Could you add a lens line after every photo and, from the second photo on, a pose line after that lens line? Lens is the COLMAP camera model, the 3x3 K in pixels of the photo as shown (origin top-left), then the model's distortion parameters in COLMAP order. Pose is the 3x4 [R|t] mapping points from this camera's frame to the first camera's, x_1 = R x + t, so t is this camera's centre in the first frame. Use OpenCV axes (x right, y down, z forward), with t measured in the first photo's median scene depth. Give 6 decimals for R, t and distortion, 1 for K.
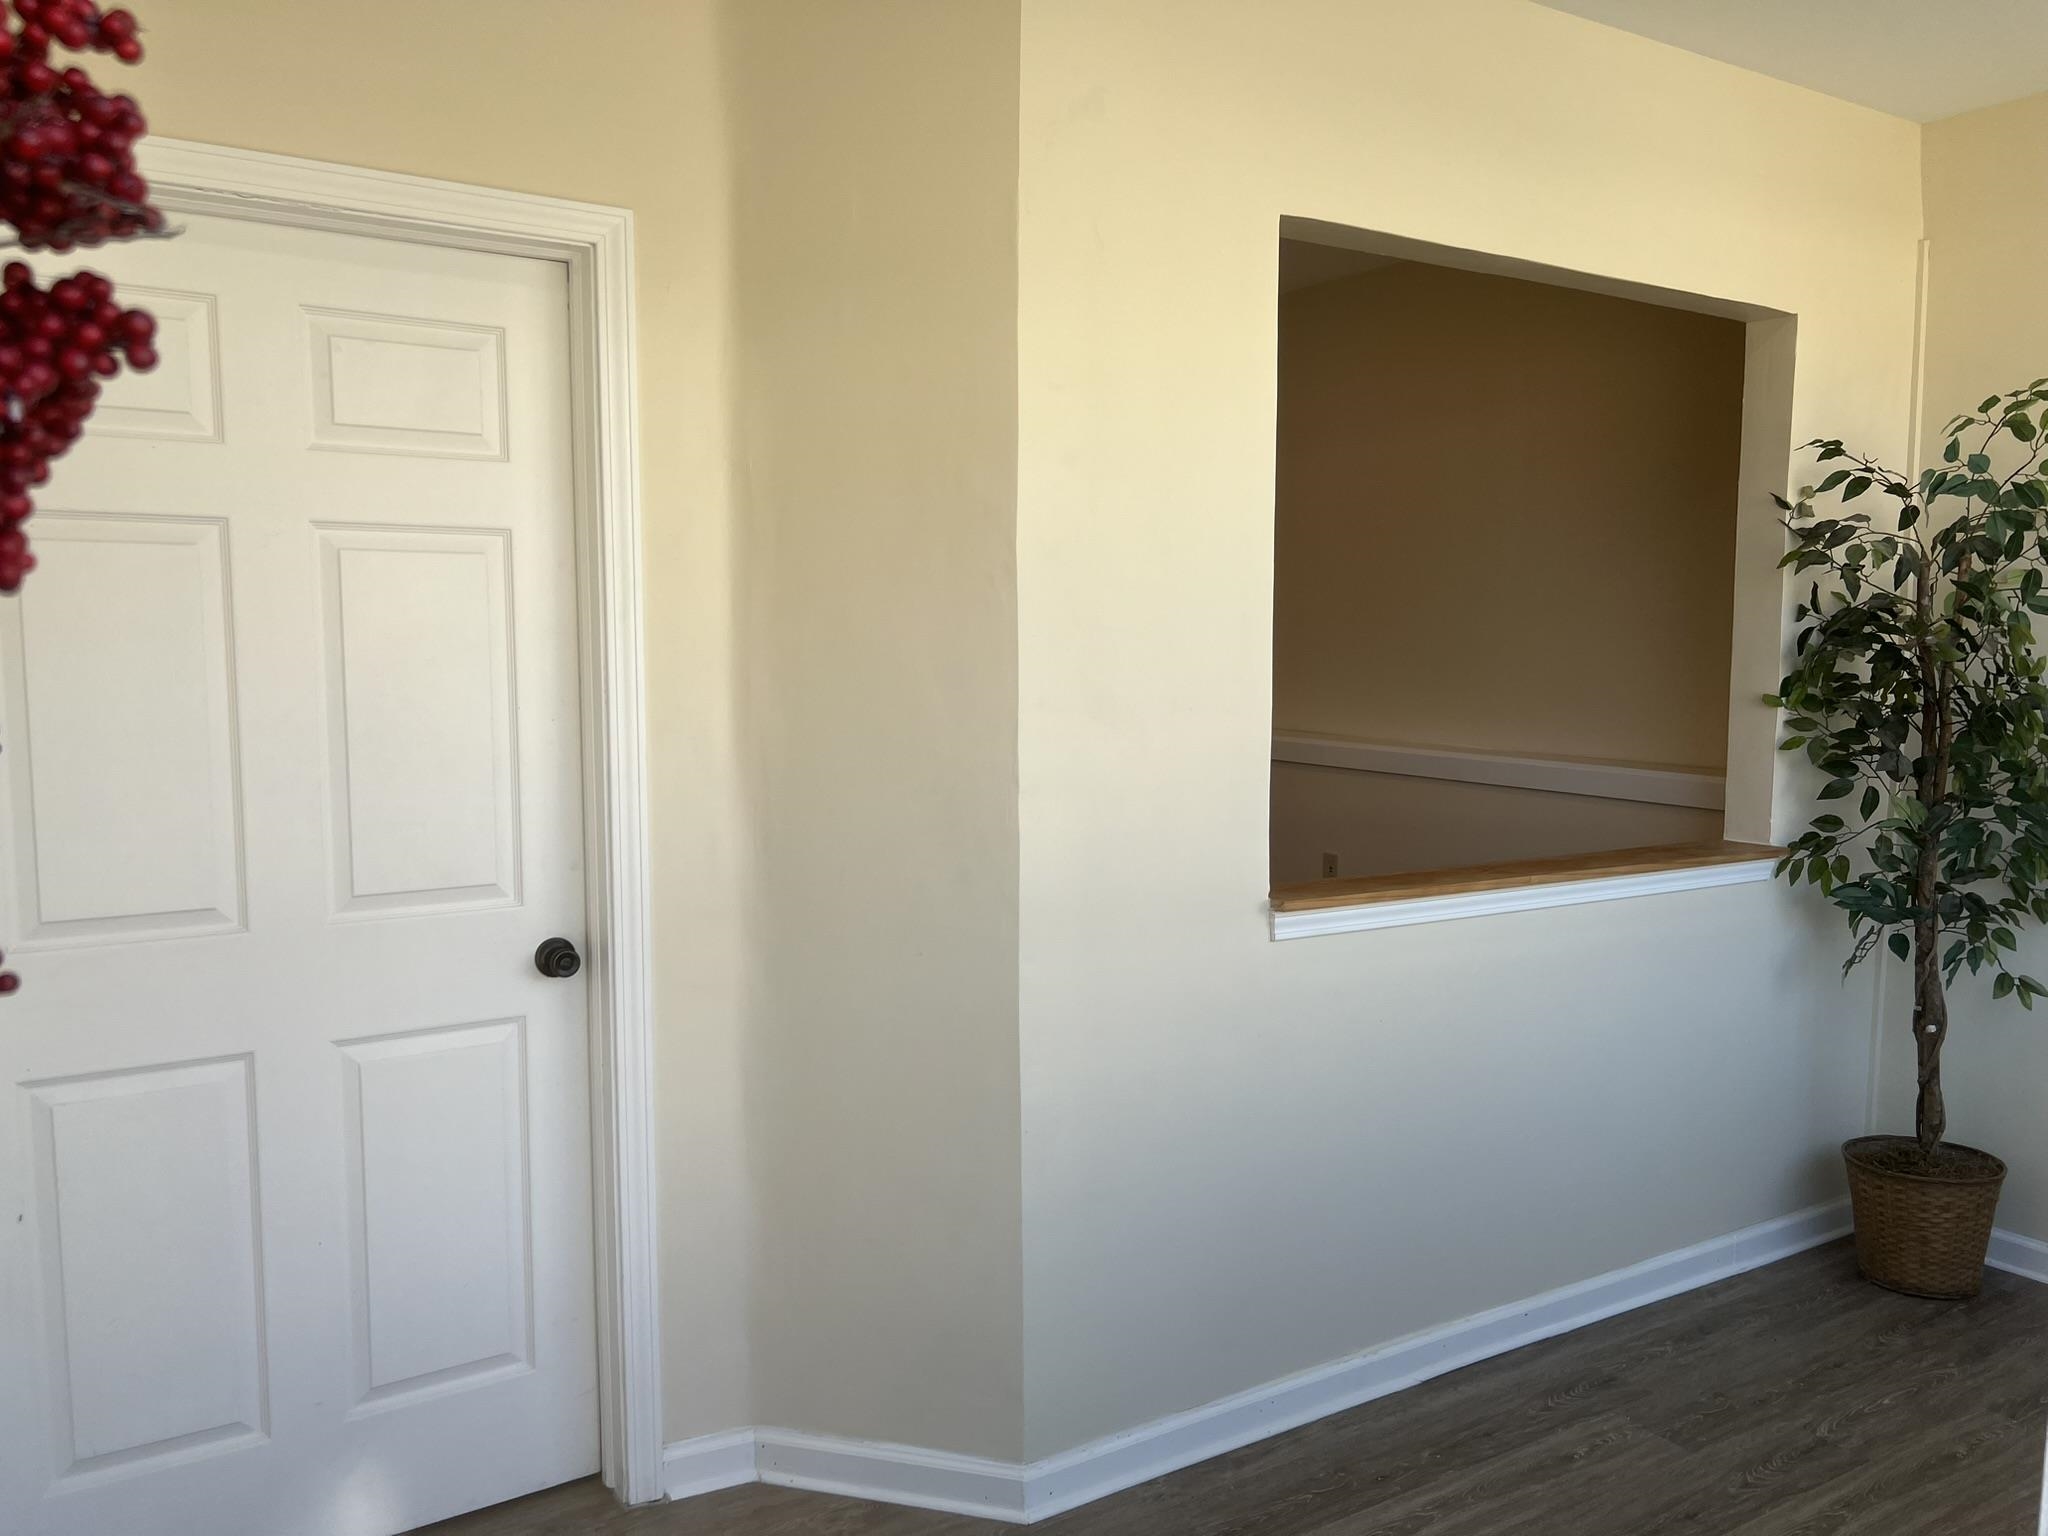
lens RADIAL K [[1531.0, 0, 1002.9], [0, 1531.0, 779.0], [0, 0, 1]] dist [-0.005911, -0.008798]
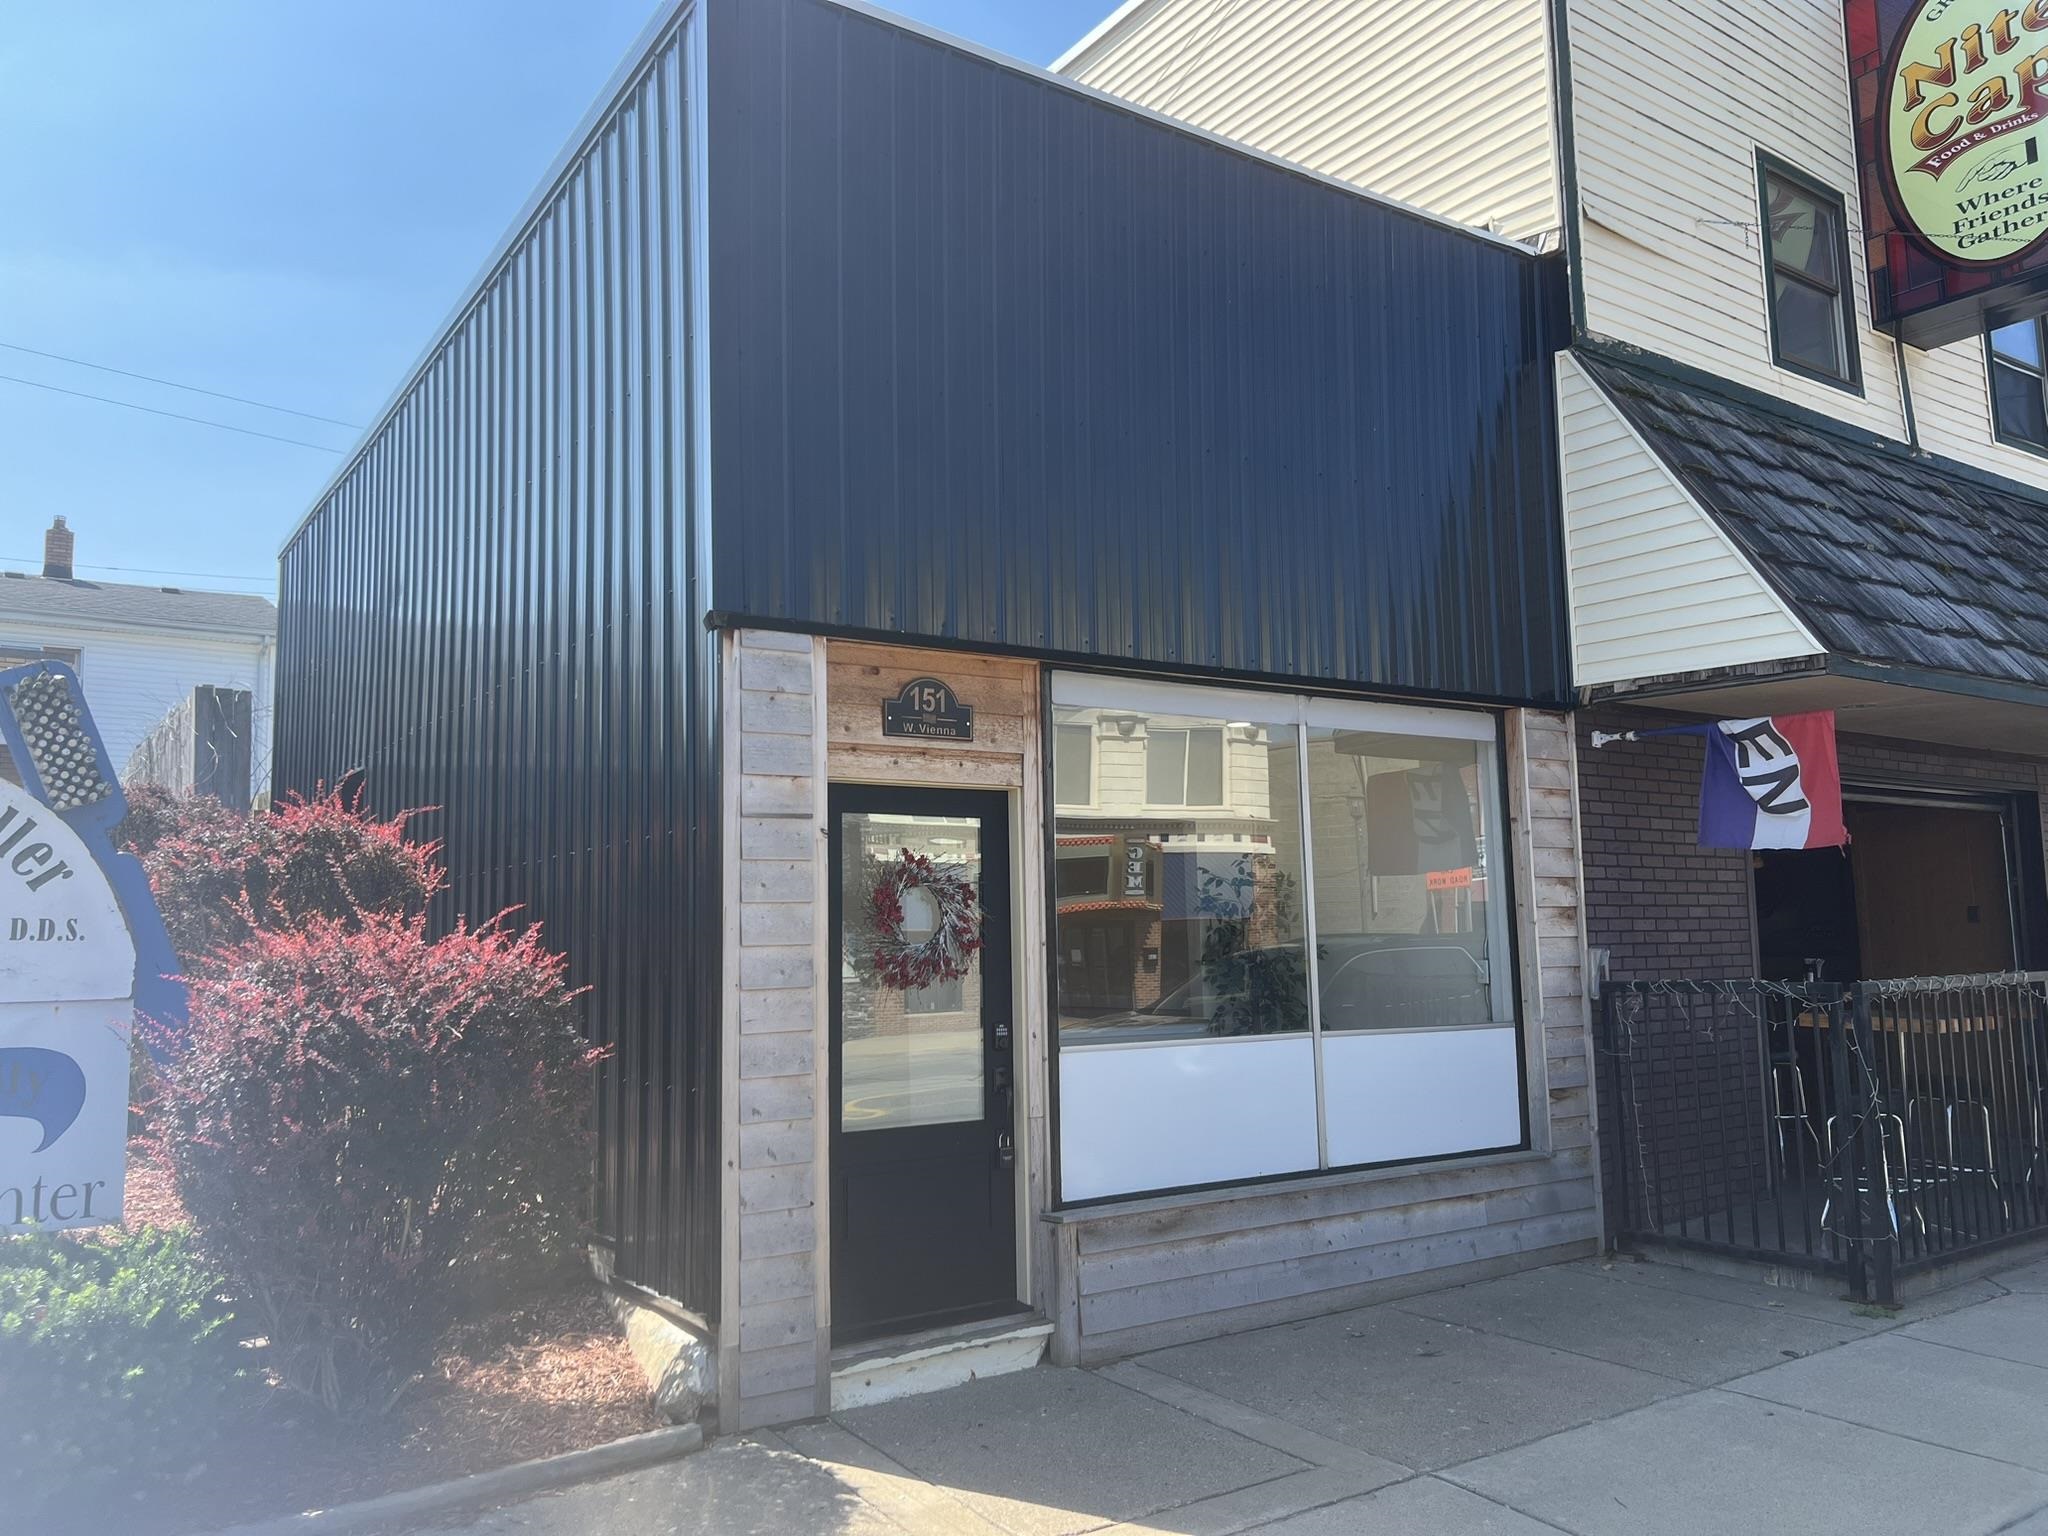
lens RADIAL K [[1531.0, 0, 1024.4], [0, 1531.0, 760.6], [0, 0, 1]] dist [-0.005911, -0.008798]
pose [[0.999543, -0.020399, 0.022293, 0.157852], [0.024514, 0.978770, -0.203490, 0.144151], [-0.017668, 0.203944, 0.978823, -1.731712]]
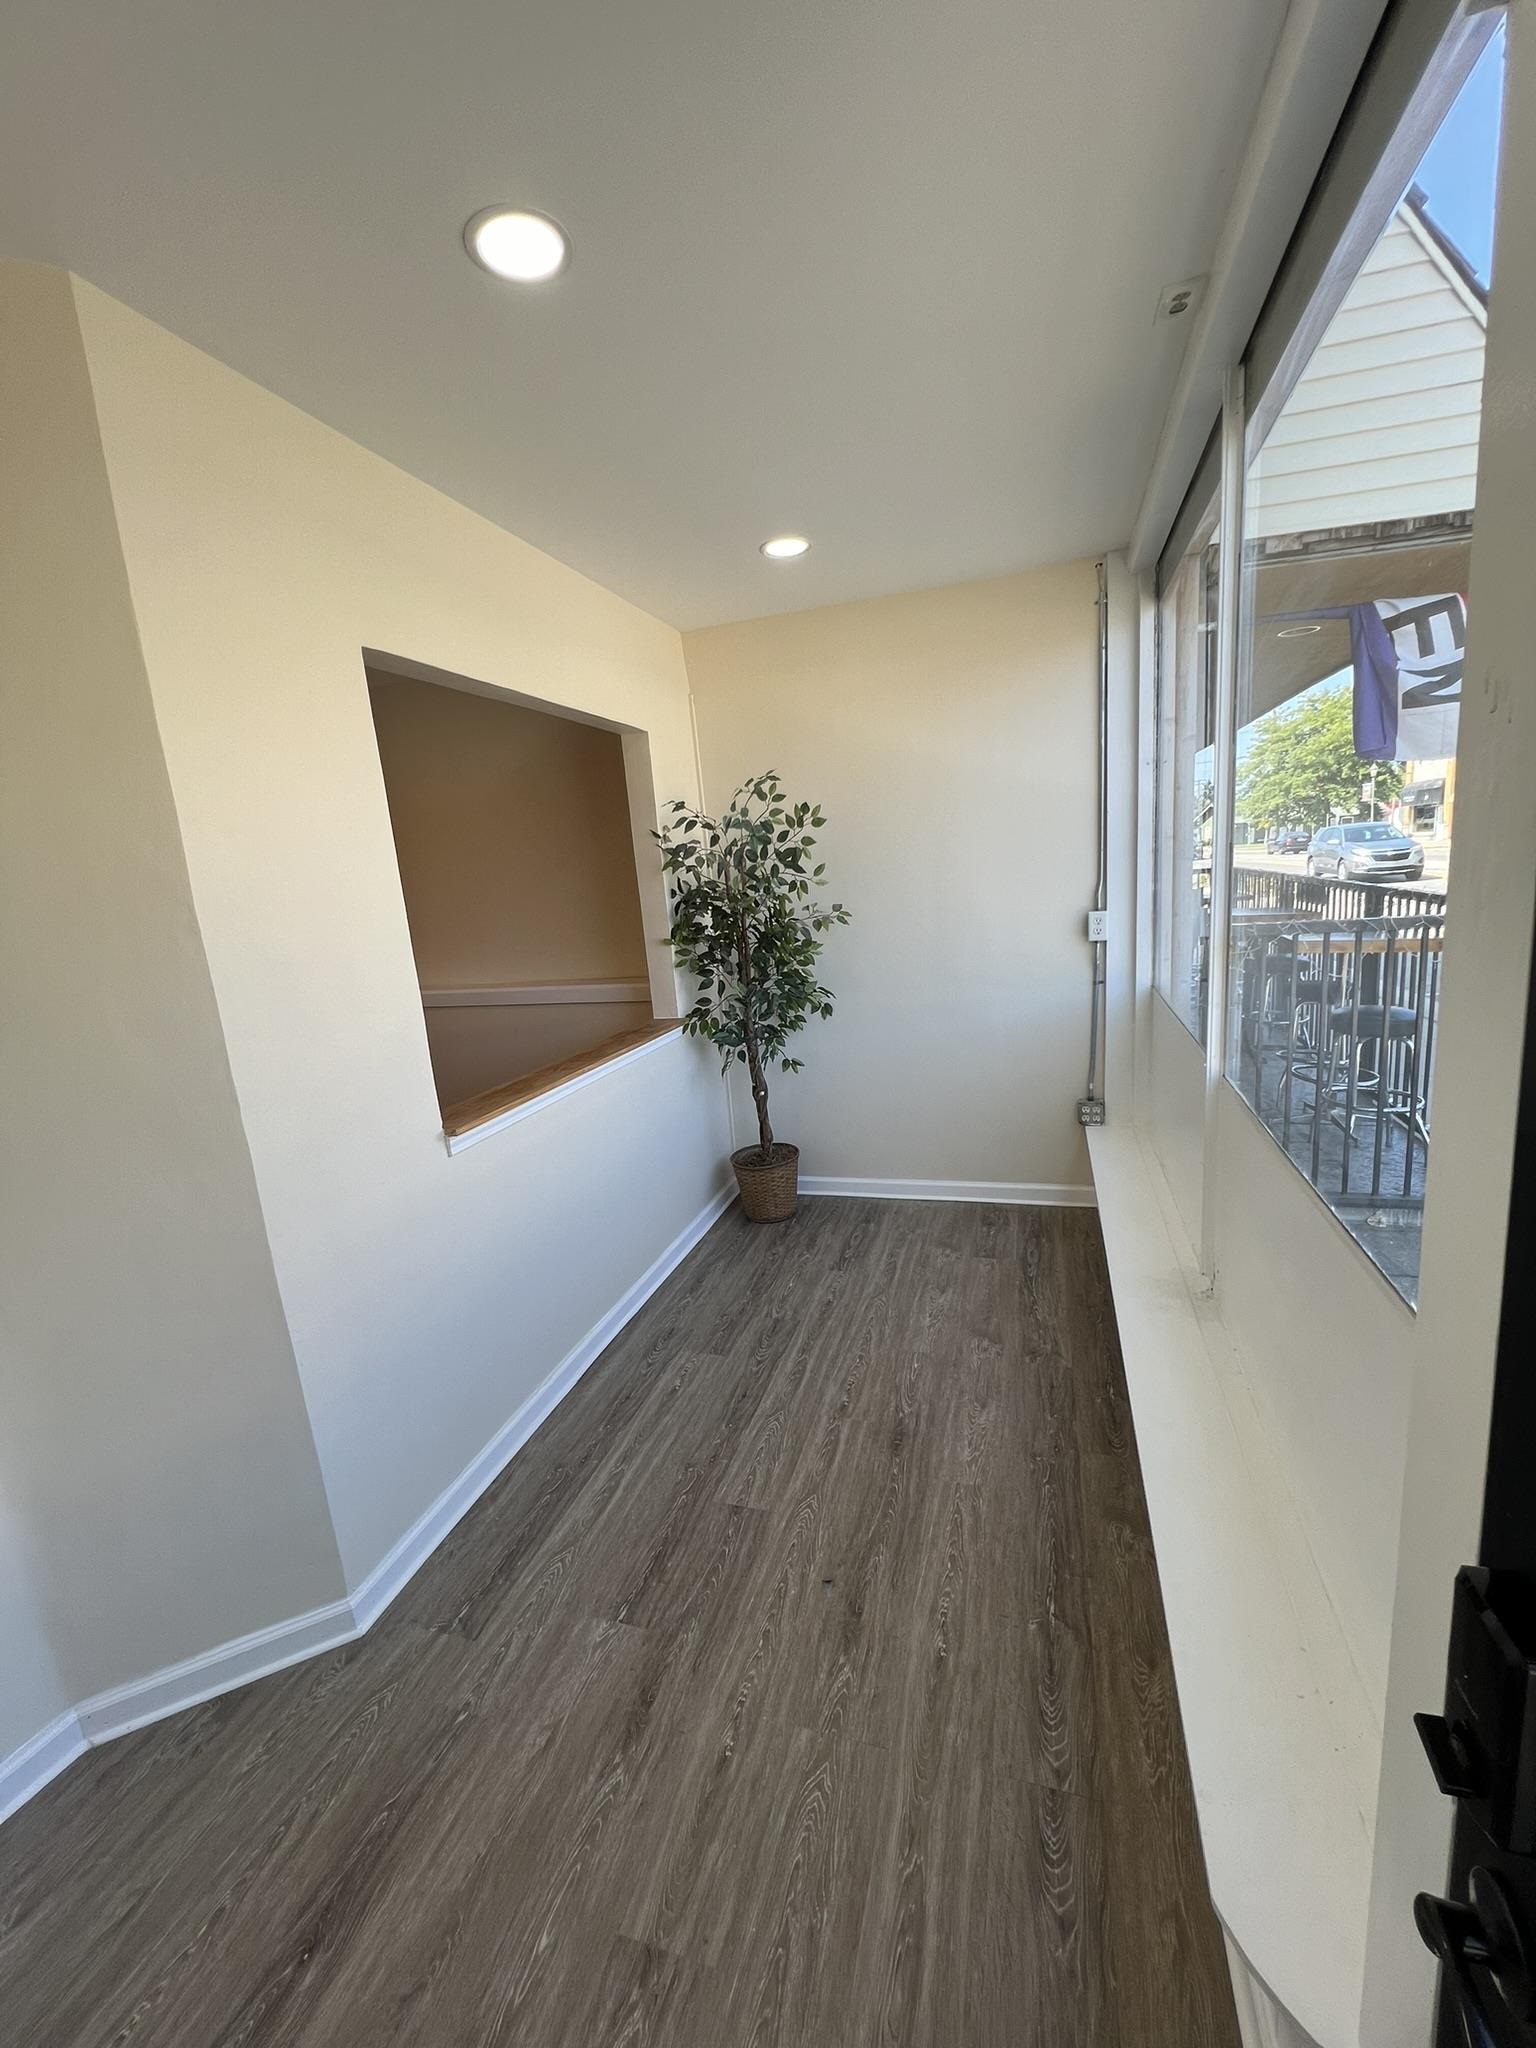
lens RADIAL K [[816.9, 0, 778.1], [0, 816.9, 1012.5], [0, 0, 1]] dist [-0.003731, 0.000502]
pose [[0.744962, -0.178079, 0.642899, -0.055242], [0.142978, 0.983939, 0.106869, -0.055805], [-0.651605, 0.012308, 0.758459, 0.162218]]
